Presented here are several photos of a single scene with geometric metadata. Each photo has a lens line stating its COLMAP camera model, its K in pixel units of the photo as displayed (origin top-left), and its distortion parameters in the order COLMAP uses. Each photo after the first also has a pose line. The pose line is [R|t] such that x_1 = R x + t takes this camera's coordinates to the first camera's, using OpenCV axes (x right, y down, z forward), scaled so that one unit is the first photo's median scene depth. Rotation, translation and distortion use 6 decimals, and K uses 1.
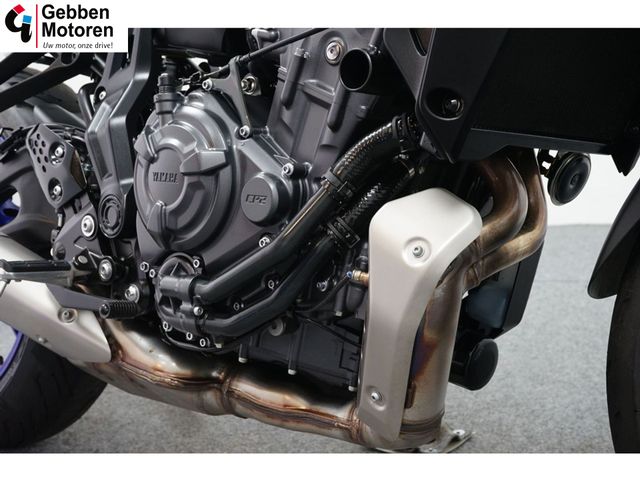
lens RADIAL K [[1101.1, 0, 321.2], [0, 1101.1, 238.6], [0, 0, 1]] dist [-0.032935, 0.000000]
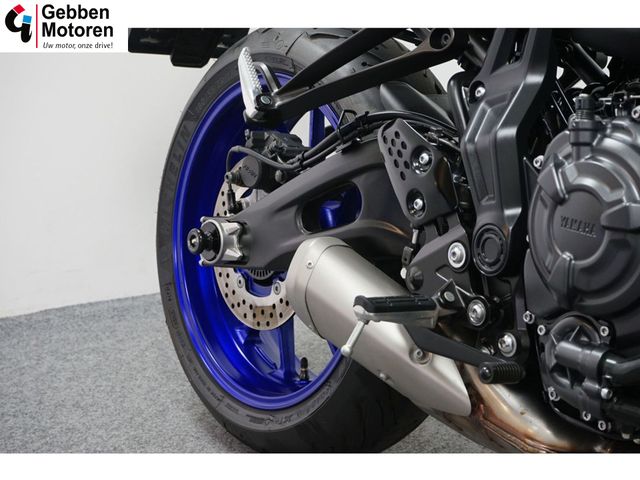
lens RADIAL K [[1291.1, 0, 318.8], [0, 1291.1, 241.4], [0, 0, 1]] dist [-0.172217, 0.000000]
pose [[0.977925, 0.083861, -0.191388, -0.131430], [-0.067271, 0.993520, 0.091606, -0.105845], [0.197830, -0.076709, 0.977230, 0.030621]]
